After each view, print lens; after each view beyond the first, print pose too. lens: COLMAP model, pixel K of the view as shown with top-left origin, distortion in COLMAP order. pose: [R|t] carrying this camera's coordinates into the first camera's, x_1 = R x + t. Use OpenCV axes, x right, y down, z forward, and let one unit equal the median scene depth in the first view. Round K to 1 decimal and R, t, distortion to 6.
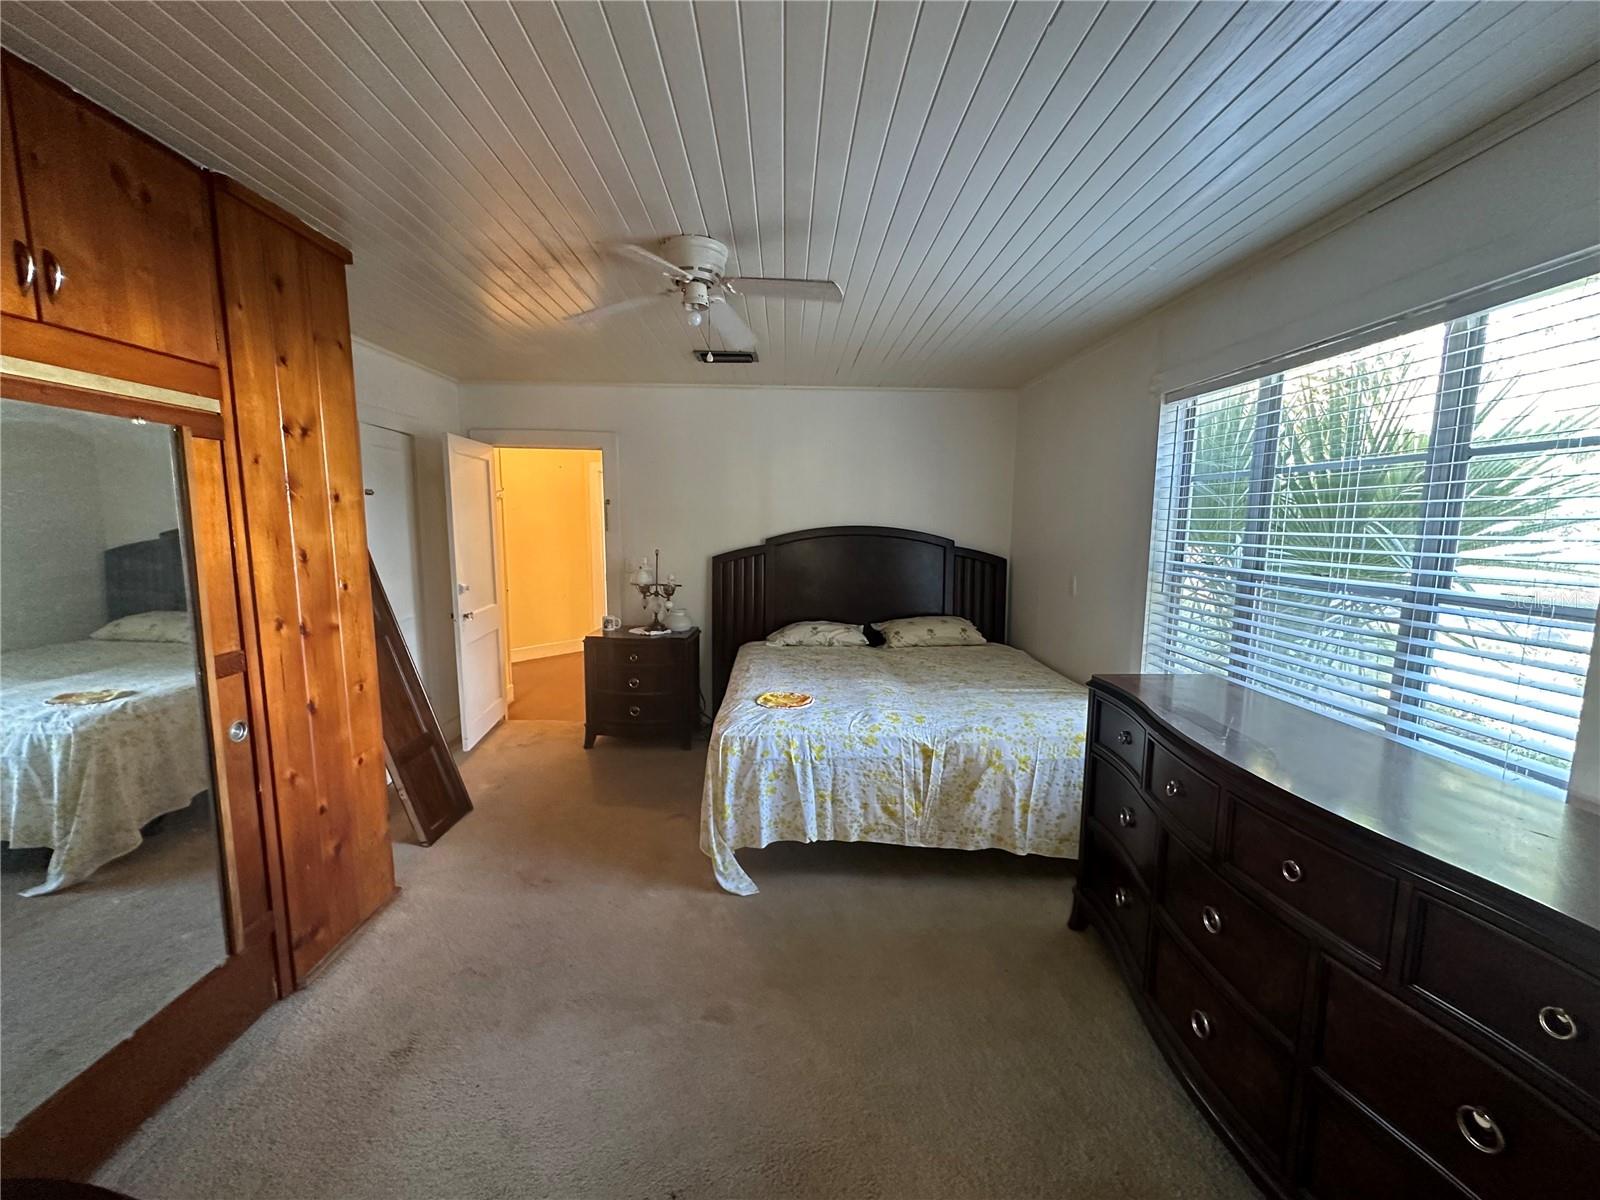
lens RADIAL K [[640.2, 0, 796.6], [0, 640.2, 600.2], [0, 0, 1]] dist [-0.007558, 0.000676]
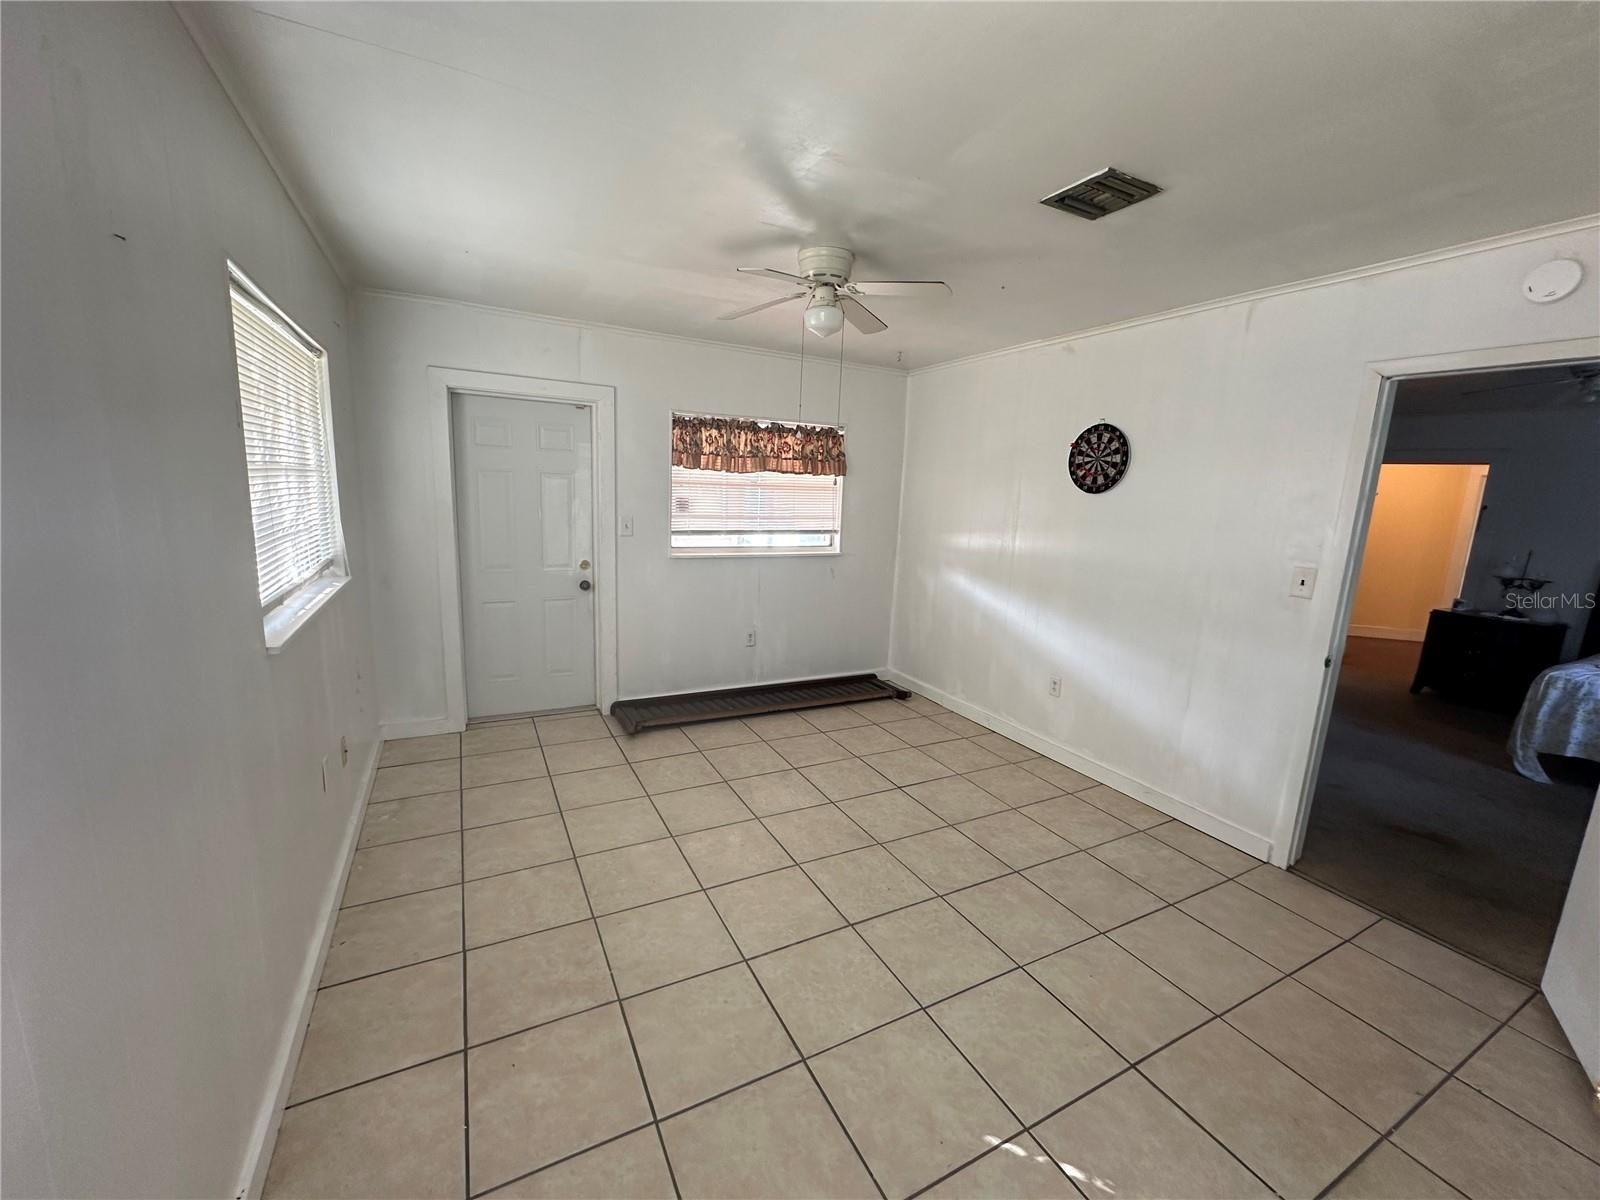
lens RADIAL K [[640.2, 0, 794.9], [0, 640.2, 602.1], [0, 0, 1]] dist [-0.007558, 0.000676]
pose [[0.444774, 0.169042, -0.879546, 0.360337], [-0.156710, 0.981567, 0.109403, 0.161726], [0.881826, 0.089174, 0.463066, -1.179931]]
